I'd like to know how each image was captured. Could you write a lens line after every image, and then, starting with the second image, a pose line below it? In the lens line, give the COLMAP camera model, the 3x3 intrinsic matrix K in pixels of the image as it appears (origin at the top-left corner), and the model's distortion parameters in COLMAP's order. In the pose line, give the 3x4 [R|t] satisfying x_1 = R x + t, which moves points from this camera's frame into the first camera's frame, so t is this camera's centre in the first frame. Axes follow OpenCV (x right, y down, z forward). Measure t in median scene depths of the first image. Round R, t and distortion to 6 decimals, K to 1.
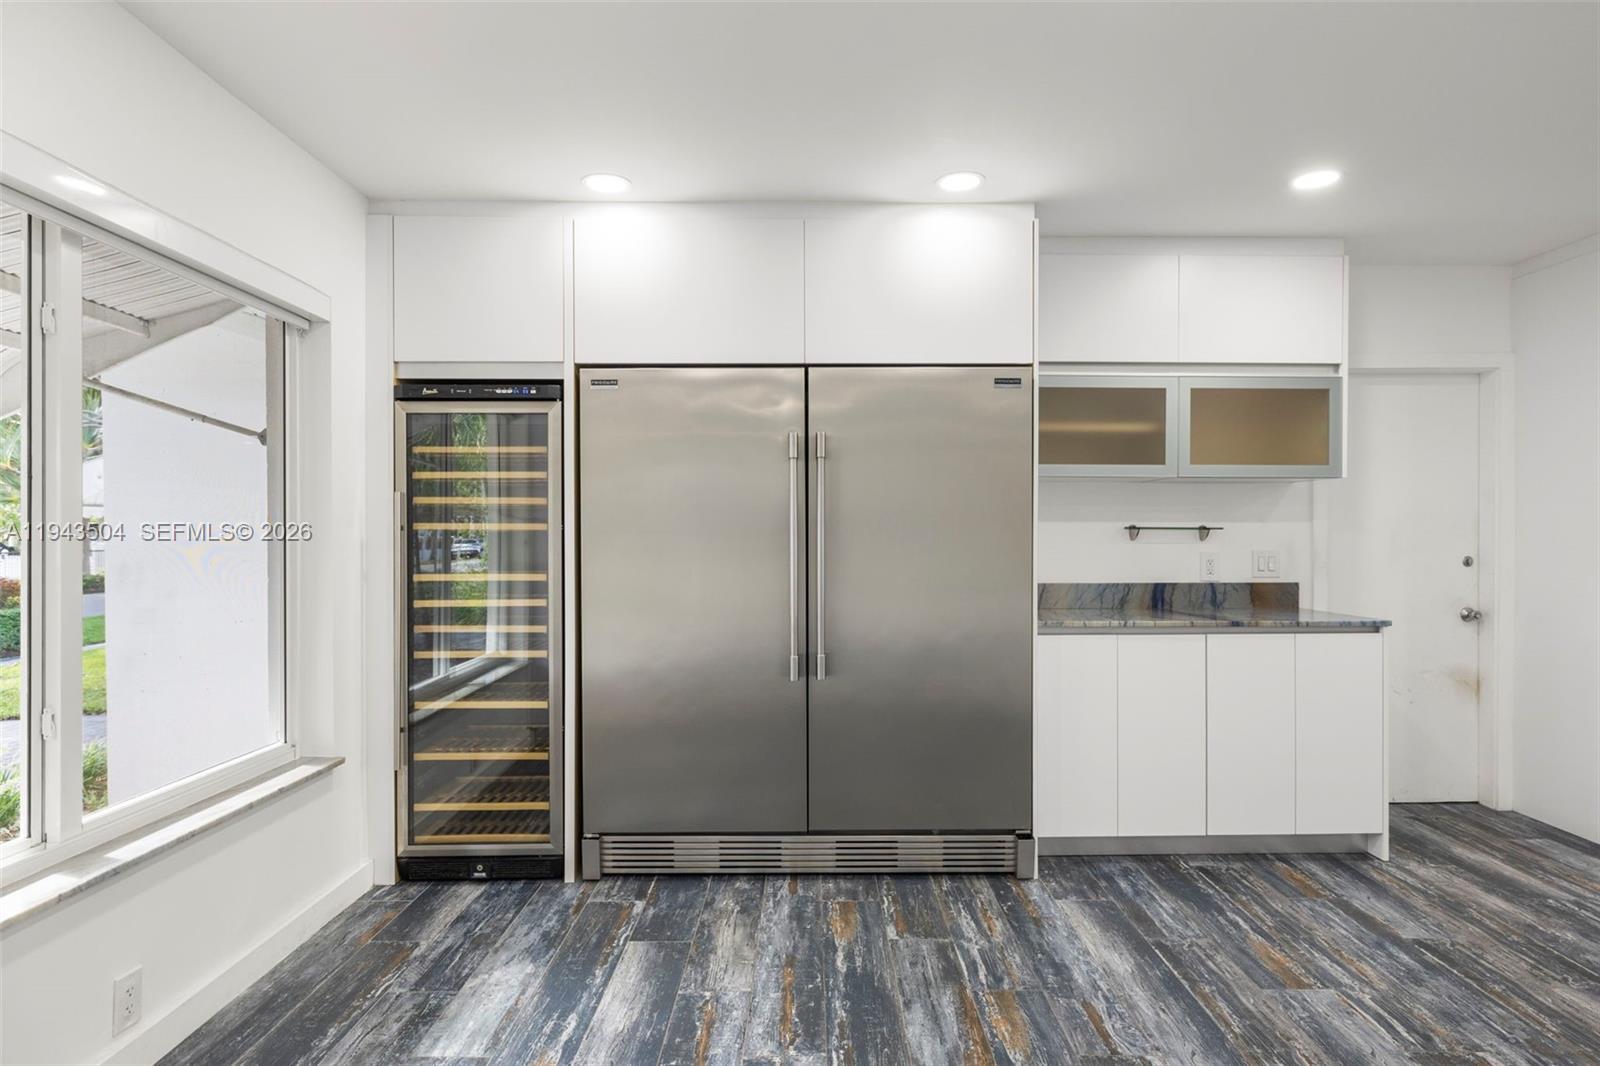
lens RADIAL K [[893.5, 0, 805.1], [0, 893.5, 539.6], [0, 0, 1]] dist [0.000317, 0.000375]
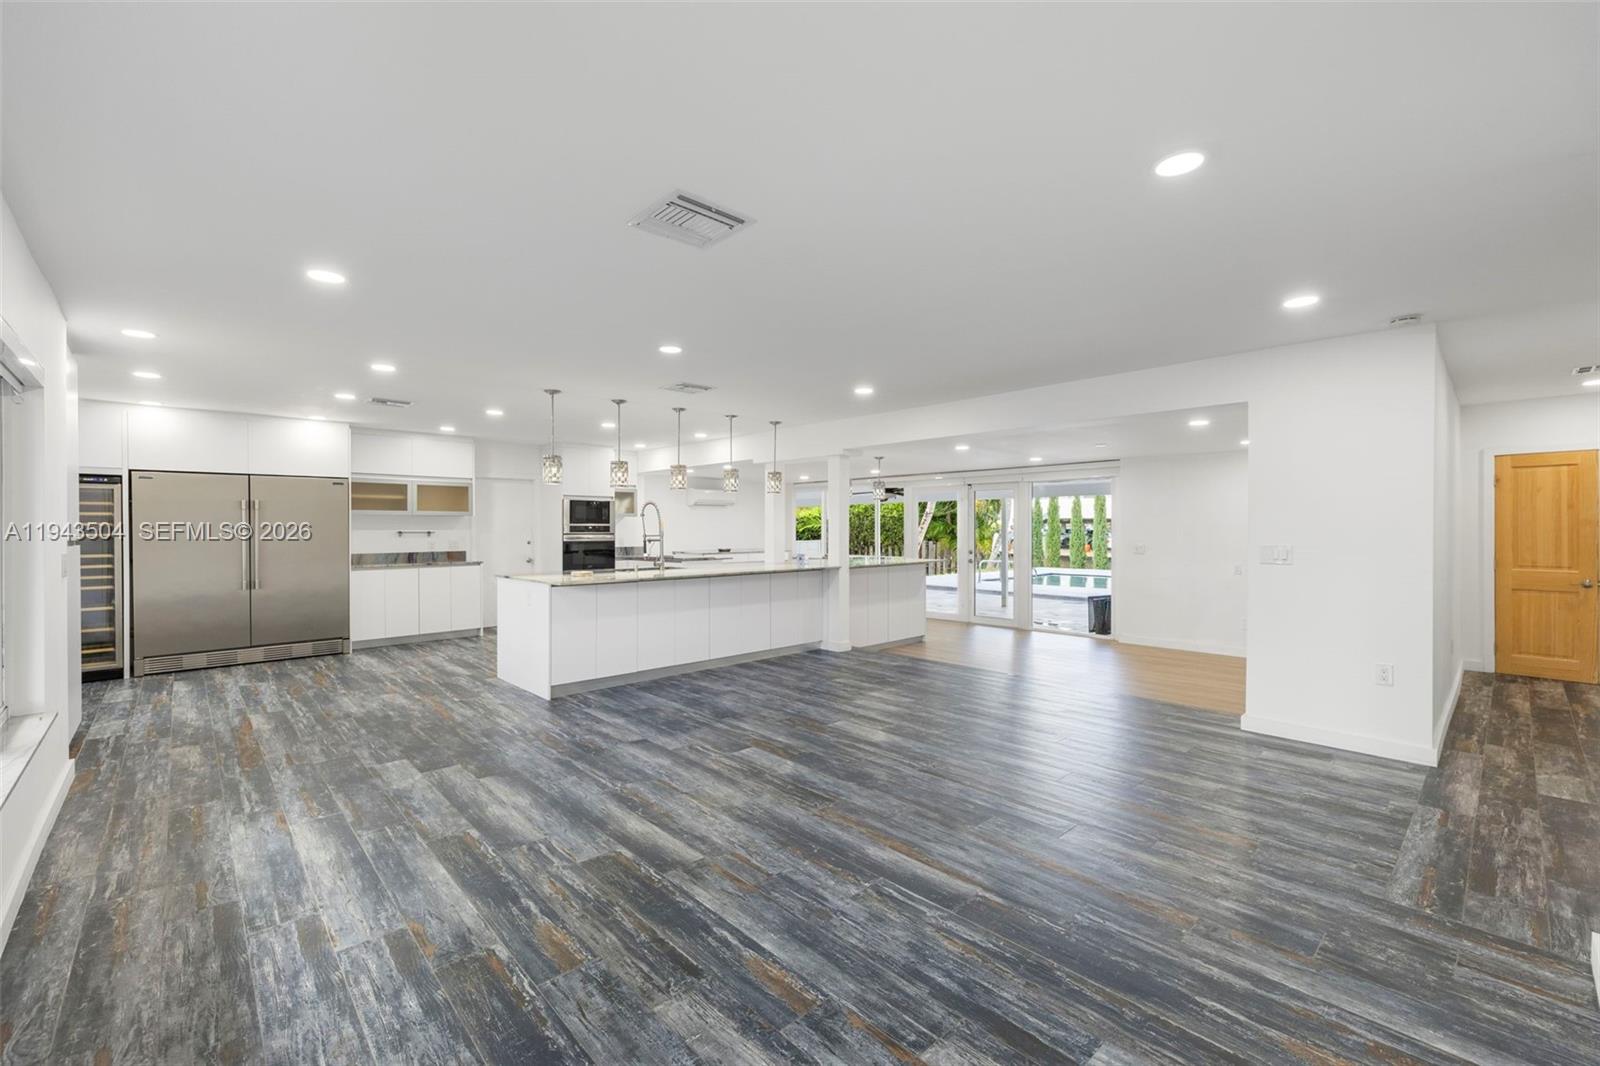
lens RADIAL K [[675.8, 0, 797.0], [0, 675.8, 527.3], [0, 0, 1]] dist [0.001240, -0.000037]
pose [[0.736830, -0.003723, 0.676067, -0.160828], [0.008264, 0.999960, -0.003501, -0.013440], [-0.676027, 0.008167, 0.736831, -1.620855]]
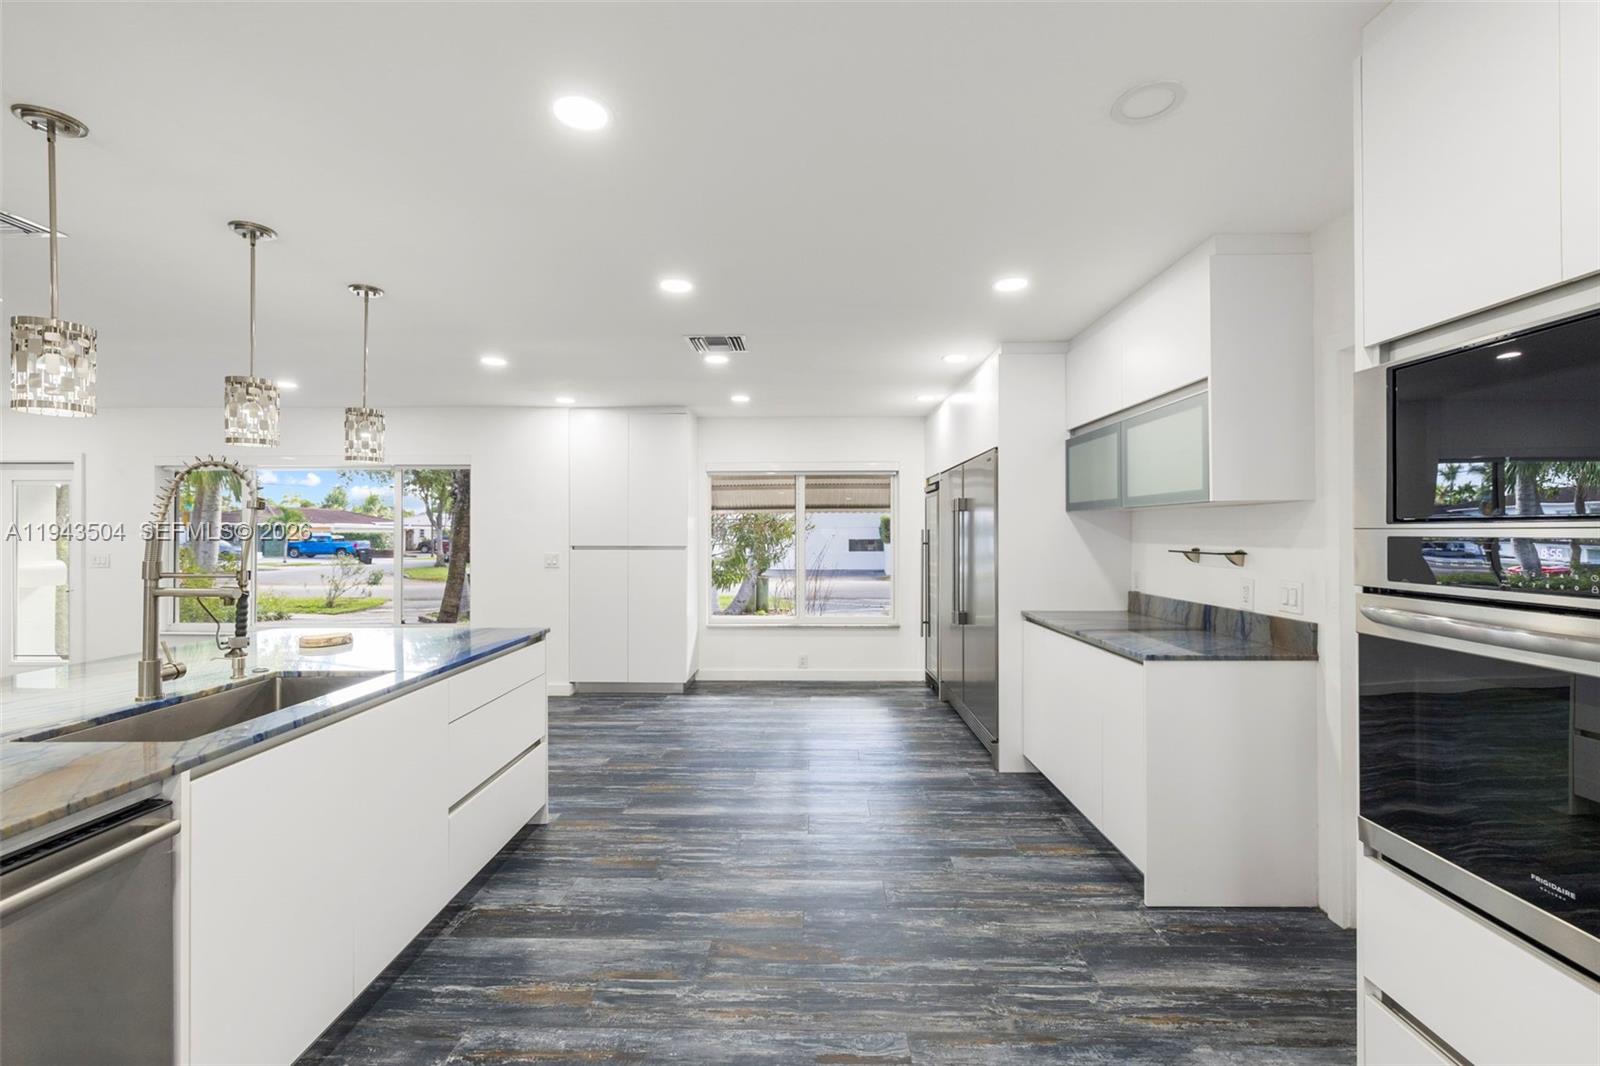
lens RADIAL K [[663.2, 0, 805.3], [0, 663.2, 530.5], [0, 0, 1]] dist [0.000694, -0.000003]
pose [[-0.024599, -0.006585, -0.999676, 1.440354], [-0.004018, 0.999971, -0.006488, -0.037245], [0.999689, 0.003857, -0.024625, 0.683598]]
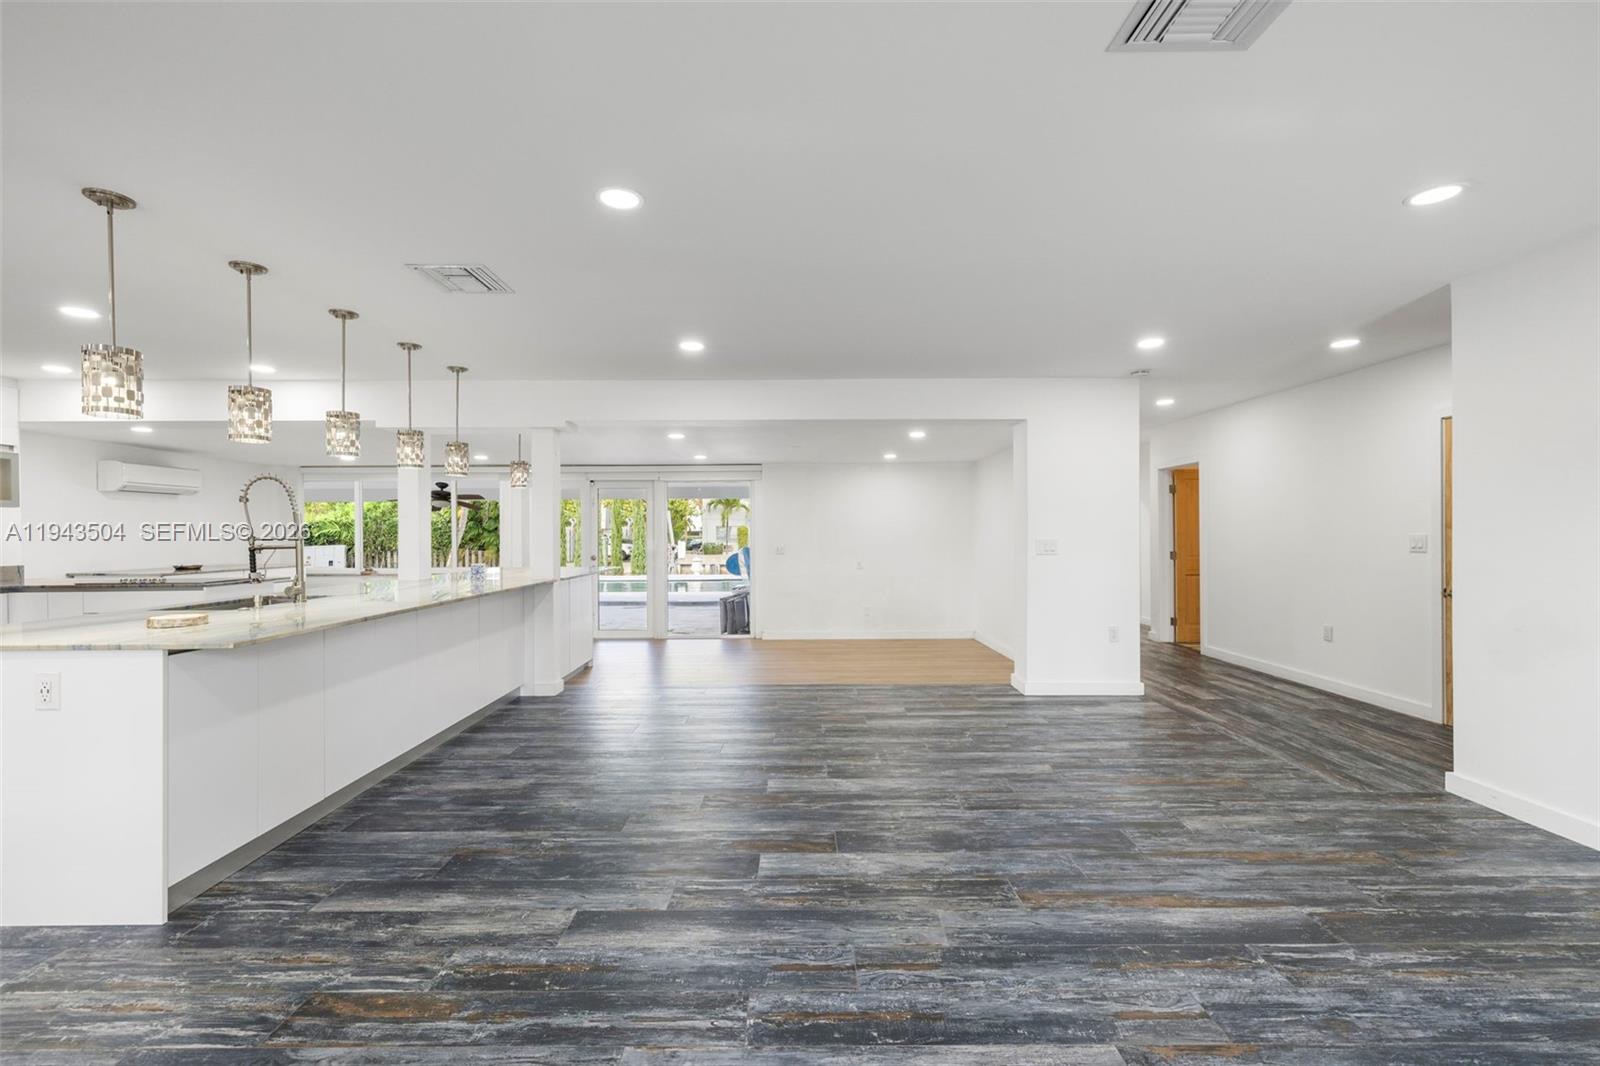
lens RADIAL K [[674.2, 0, 804.0], [0, 674.2, 536.8], [0, 0, 1]] dist [0.000293, -0.000249]
pose [[0.000270, -0.006622, 0.999978, -0.185955], [0.012327, 0.999902, 0.006618, 0.001724], [-0.999924, 0.012325, 0.000352, -0.689736]]
